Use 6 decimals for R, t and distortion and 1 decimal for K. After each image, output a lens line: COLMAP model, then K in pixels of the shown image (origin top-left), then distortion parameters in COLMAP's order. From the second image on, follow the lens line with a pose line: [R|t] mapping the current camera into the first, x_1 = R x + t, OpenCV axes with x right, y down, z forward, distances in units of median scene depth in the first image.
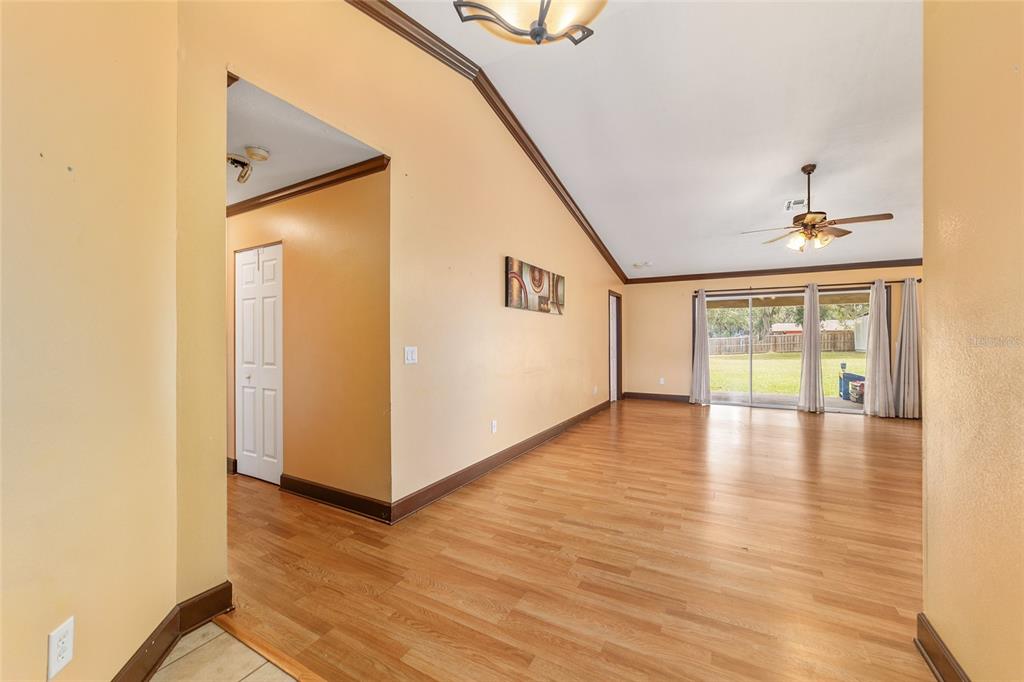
lens RADIAL K [[399.6, 0, 509.0], [0, 399.6, 339.7], [0, 0, 1]] dist [-0.015560, 0.005284]
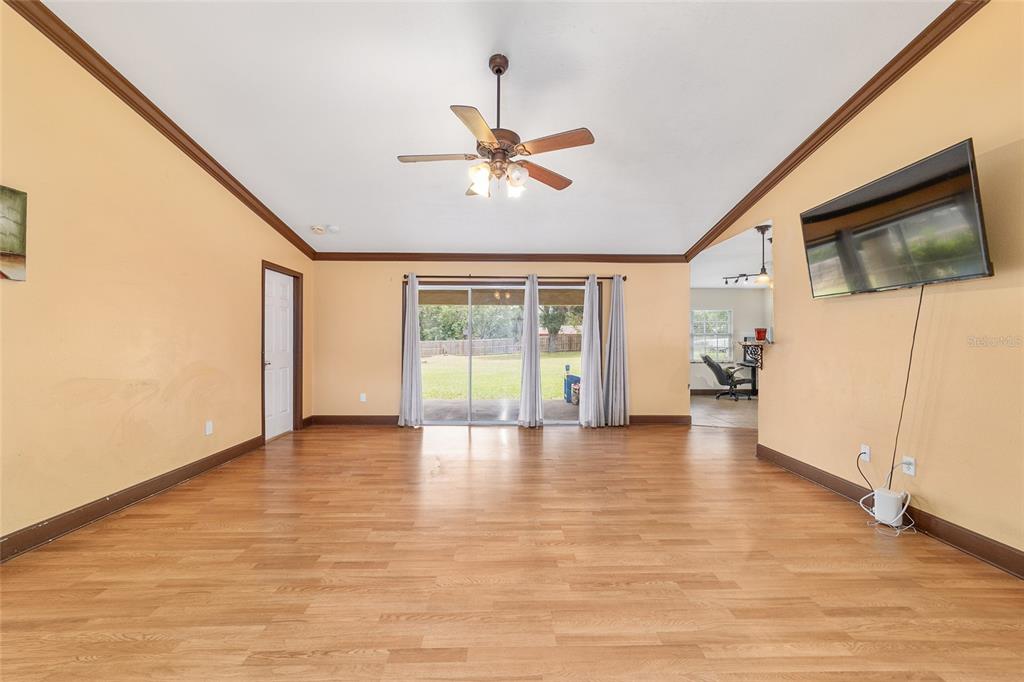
lens RADIAL K [[399.6, 0, 510.1], [0, 399.6, 339.5], [0, 0, 1]] dist [-0.015560, 0.005284]
pose [[0.861880, 0.005617, 0.507081, 0.288102], [-0.003464, 0.999981, -0.005189, 0.001510], [-0.507100, 0.002716, 0.861883, 0.286034]]
